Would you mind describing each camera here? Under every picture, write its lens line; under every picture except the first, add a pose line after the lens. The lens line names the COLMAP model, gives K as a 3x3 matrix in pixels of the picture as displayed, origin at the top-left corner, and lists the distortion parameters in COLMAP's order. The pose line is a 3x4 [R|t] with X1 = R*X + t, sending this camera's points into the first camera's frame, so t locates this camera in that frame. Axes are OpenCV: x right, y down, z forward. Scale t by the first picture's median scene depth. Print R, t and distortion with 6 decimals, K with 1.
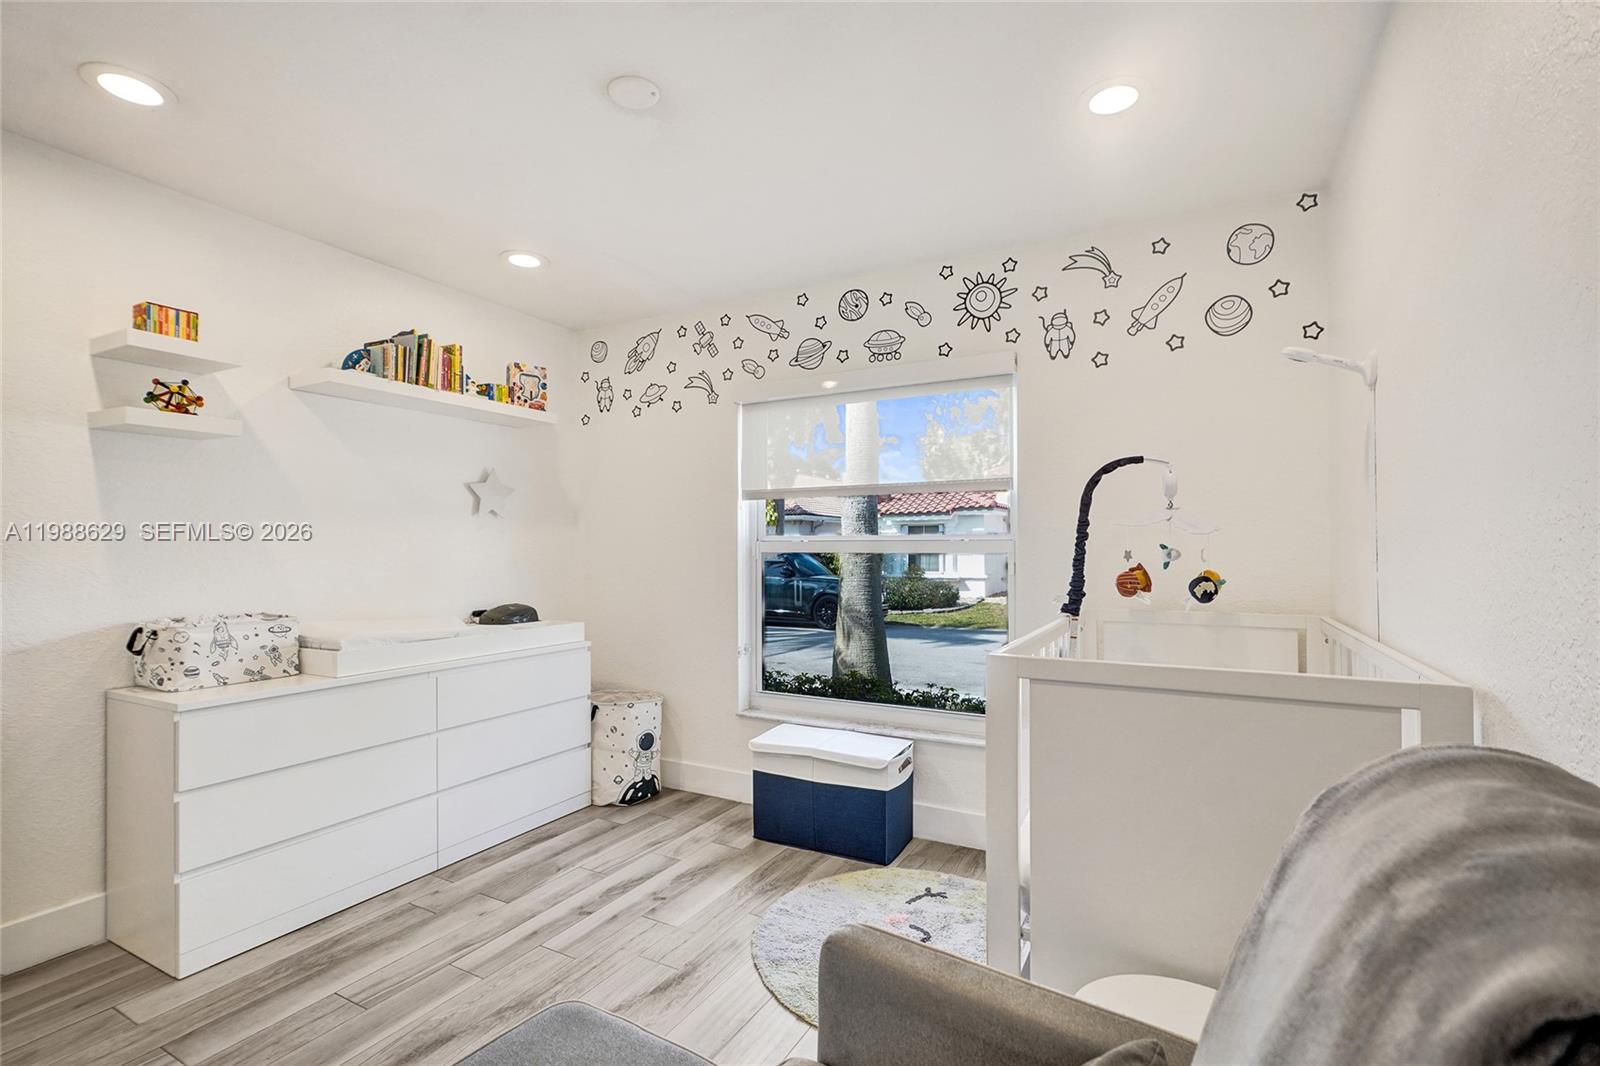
lens RADIAL K [[769.3, 0, 875.4], [0, 769.3, 549.0], [0, 0, 1]] dist [-0.072179, 0.053956]
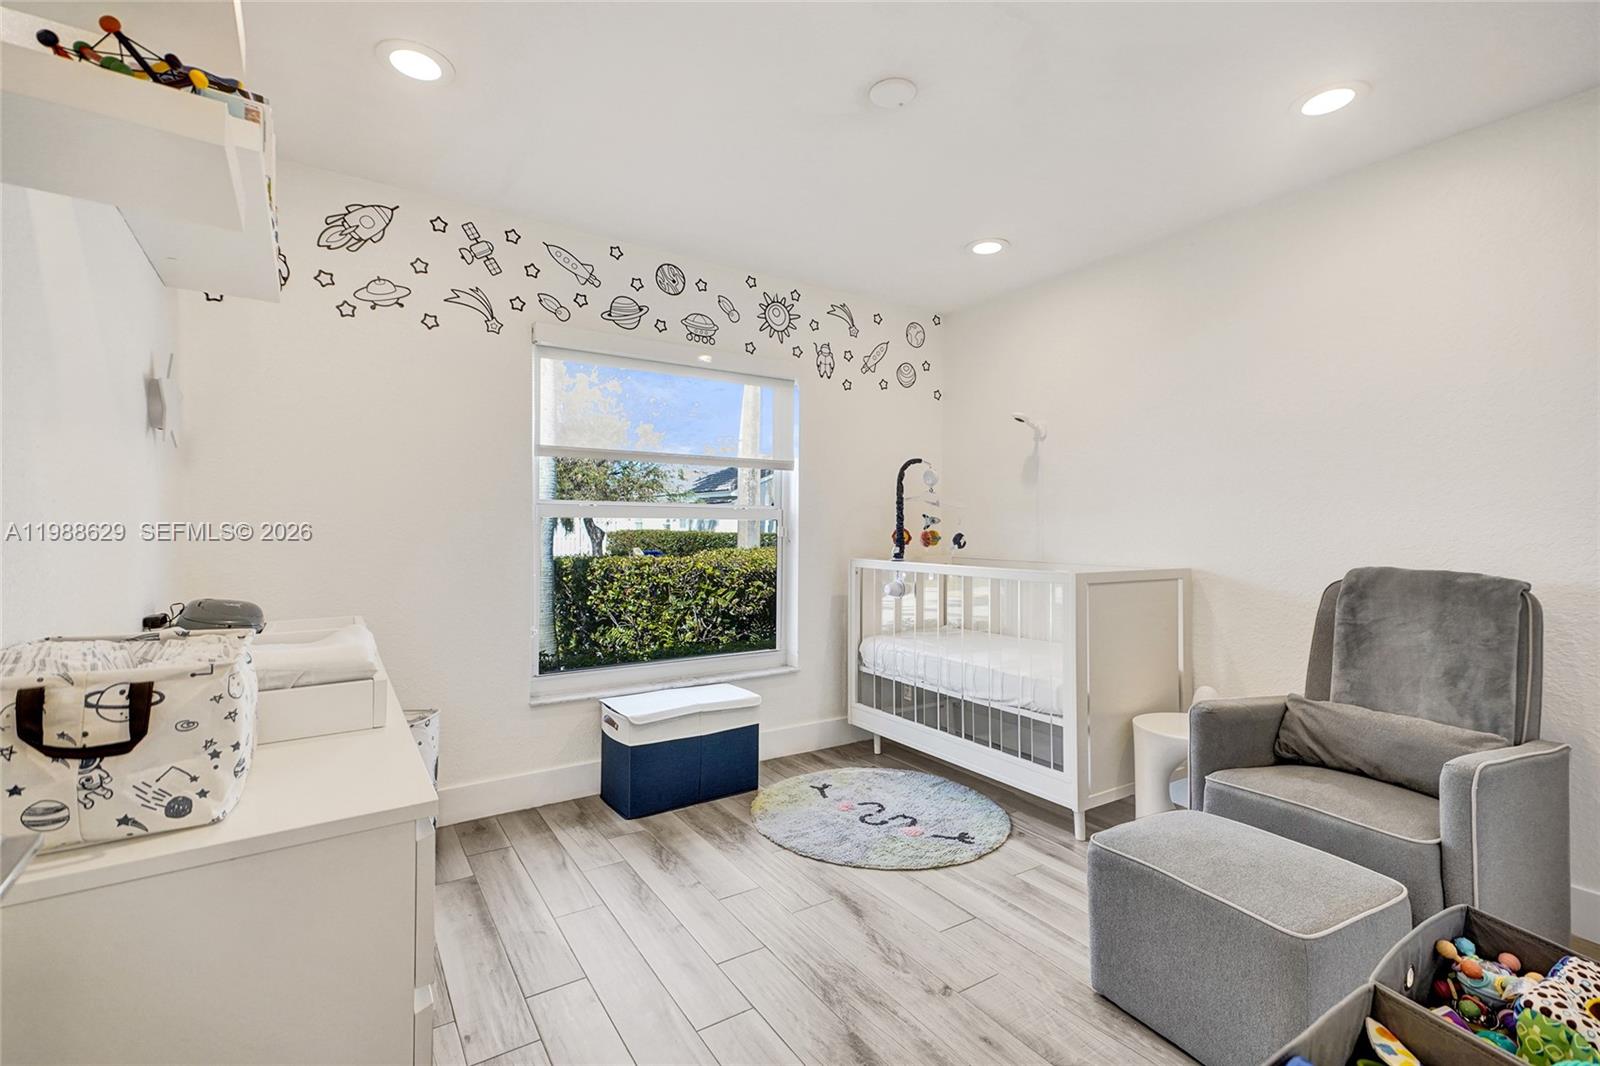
lens RADIAL K [[731.8, 0, 796.5], [0, 731.8, 533.9], [0, 0, 1]] dist [-0.012377, 0.006977]
pose [[0.457370, -0.001638, 0.889275, -0.904955], [-0.004408, 0.999982, 0.004109, 0.023490], [-0.889266, -0.005800, 0.457354, 0.426233]]
